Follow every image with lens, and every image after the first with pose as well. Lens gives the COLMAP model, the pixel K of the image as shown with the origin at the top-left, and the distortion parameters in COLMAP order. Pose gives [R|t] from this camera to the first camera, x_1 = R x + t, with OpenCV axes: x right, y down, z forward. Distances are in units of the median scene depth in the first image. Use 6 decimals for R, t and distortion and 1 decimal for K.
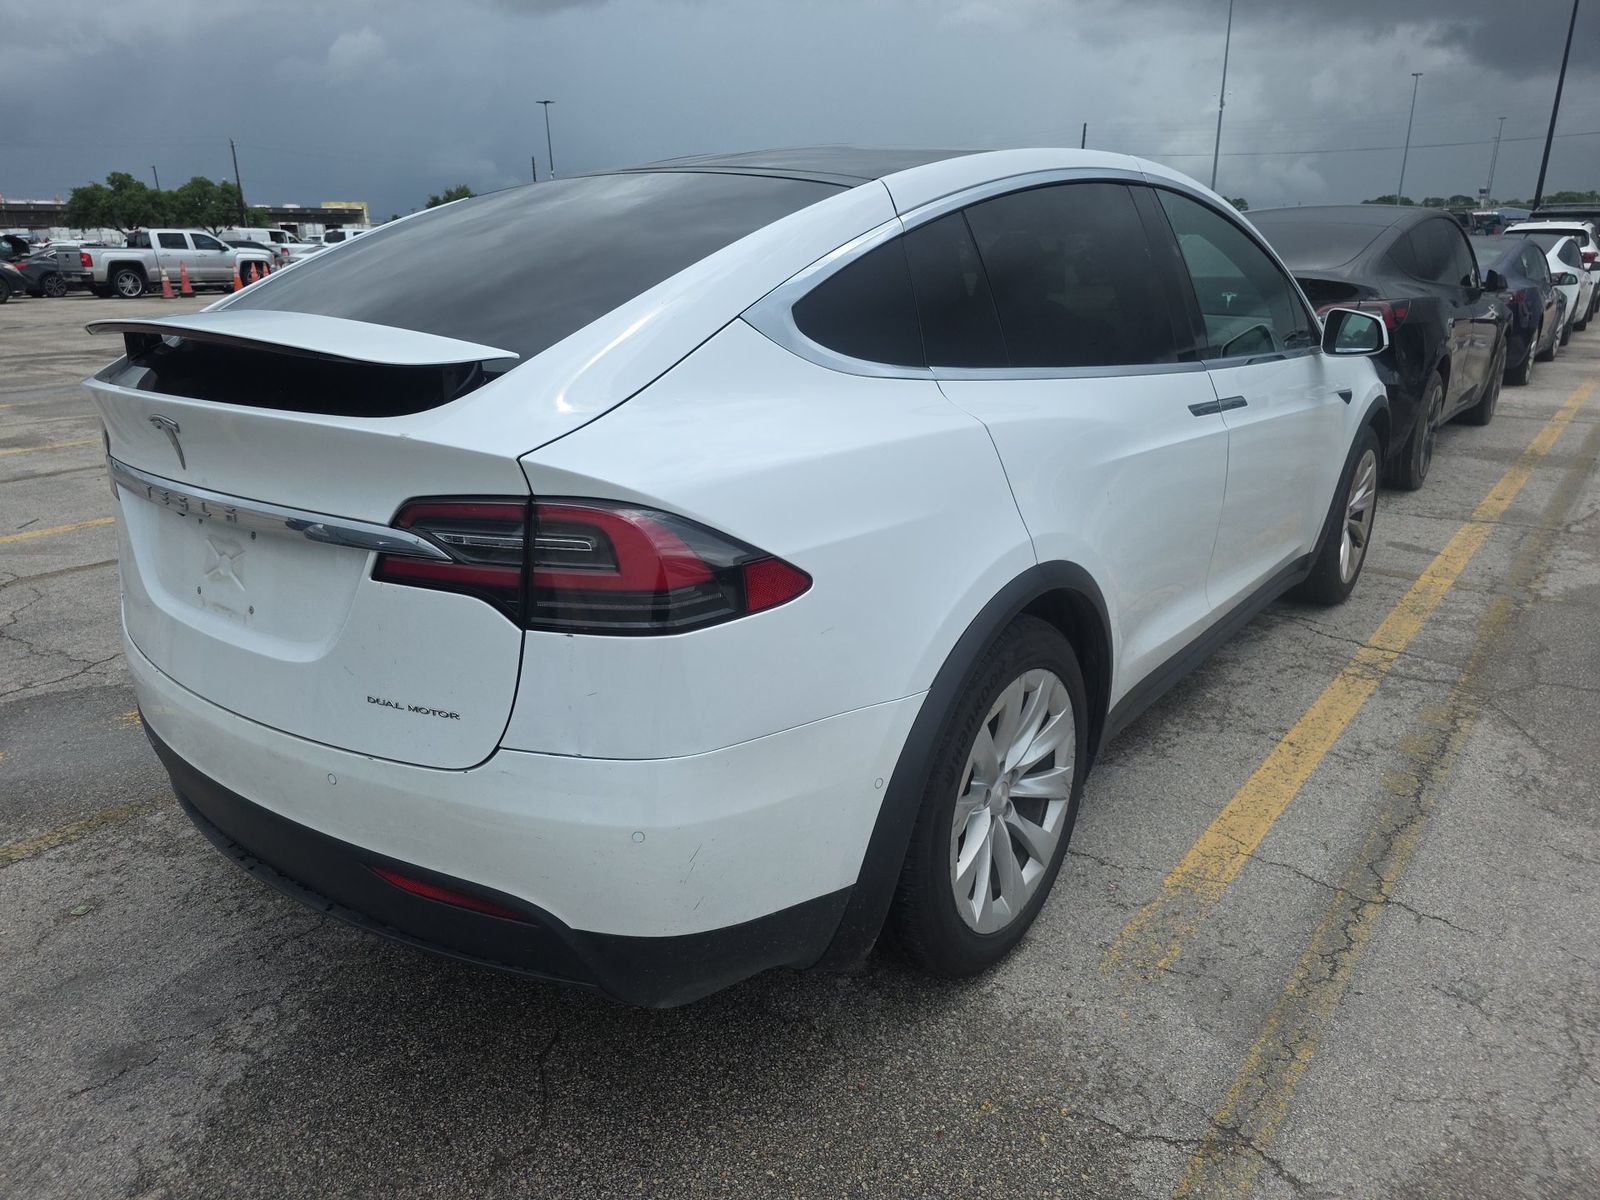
lens RADIAL K [[1170.9, 0, 792.8], [0, 1170.9, 597.5], [0, 0, 1]] dist [0.021985, -0.006605]
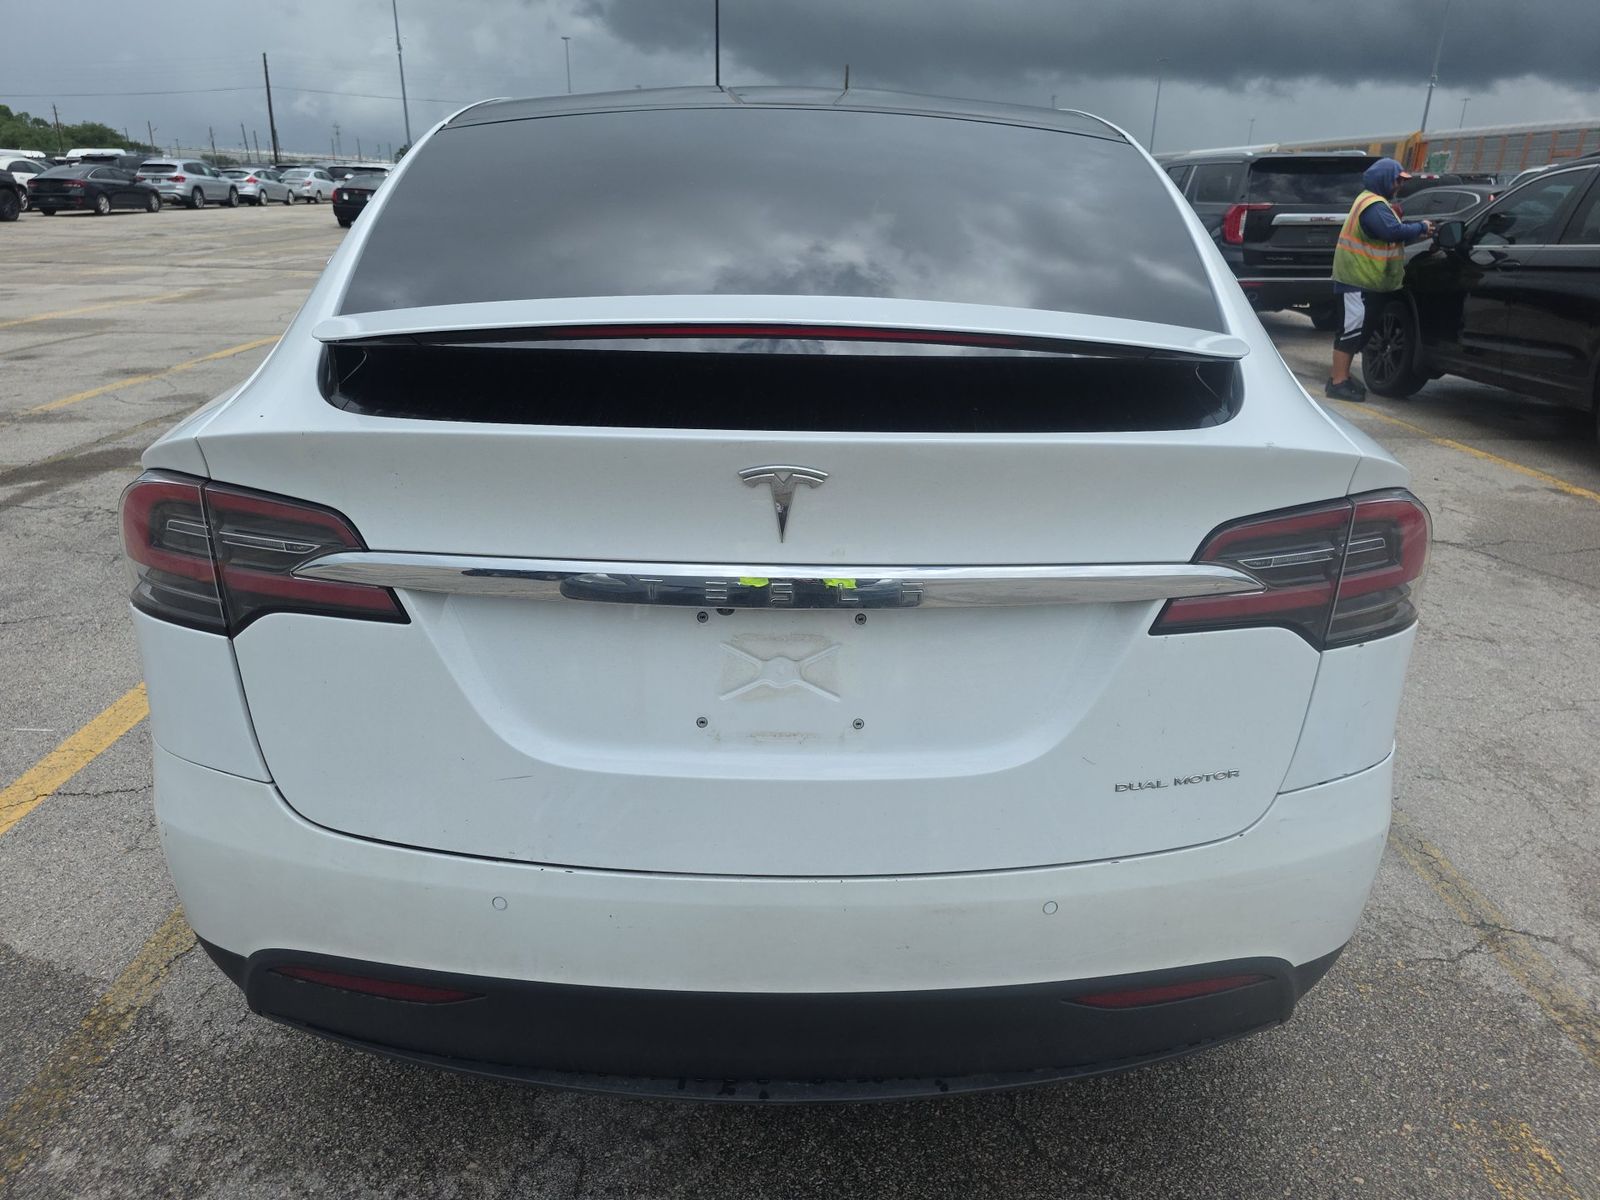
lens RADIAL K [[1165.7, 0, 800.7], [0, 1165.7, 555.8], [0, 0, 1]] dist [-0.006707, -0.002833]
pose [[0.762772, -0.169164, 0.624150, -0.887157], [0.159013, 0.984609, 0.072530, -0.140912], [-0.626813, 0.043924, 0.777931, 0.472036]]
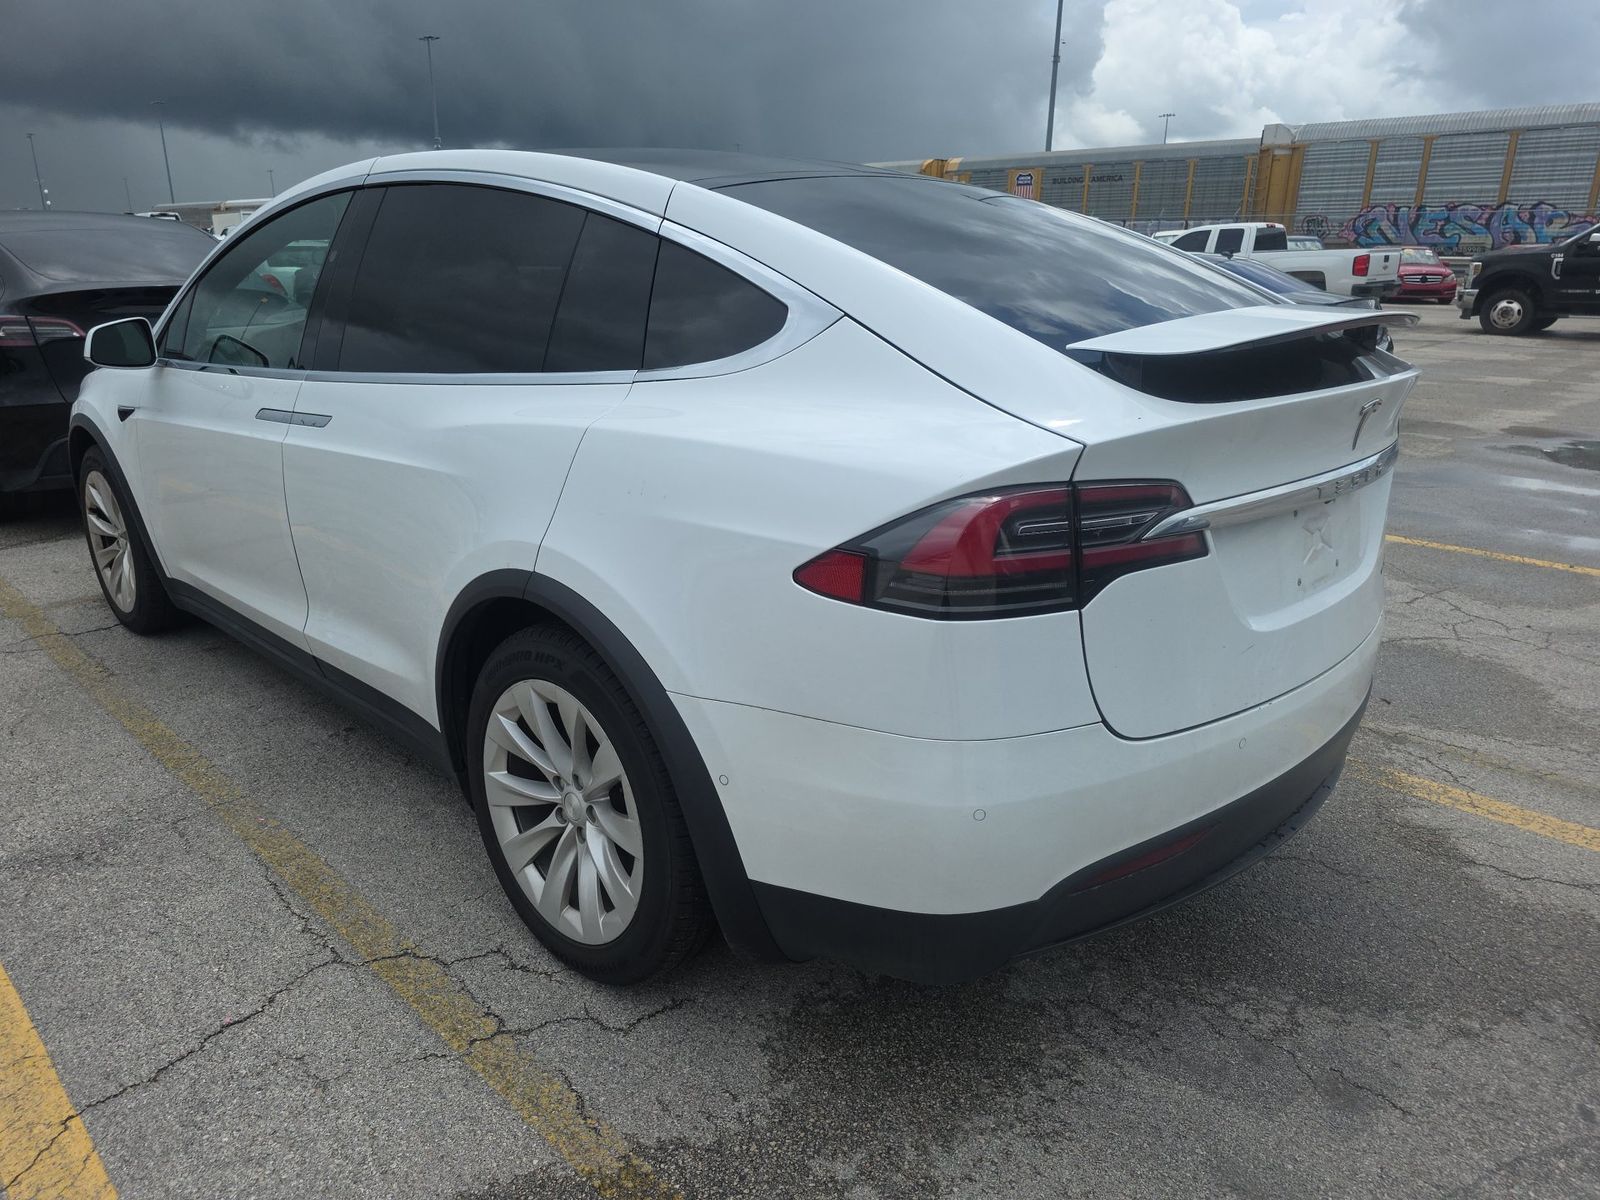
lens RADIAL K [[1170.9, 0, 792.8], [0, 1170.9, 597.5], [0, 0, 1]] dist [0.021985, -0.006605]
pose [[0.049020, -0.264303, 0.963193, -1.576709], [0.279081, 0.929567, 0.240872, -0.377233], [-0.959016, 0.257002, 0.119329, 1.361870]]
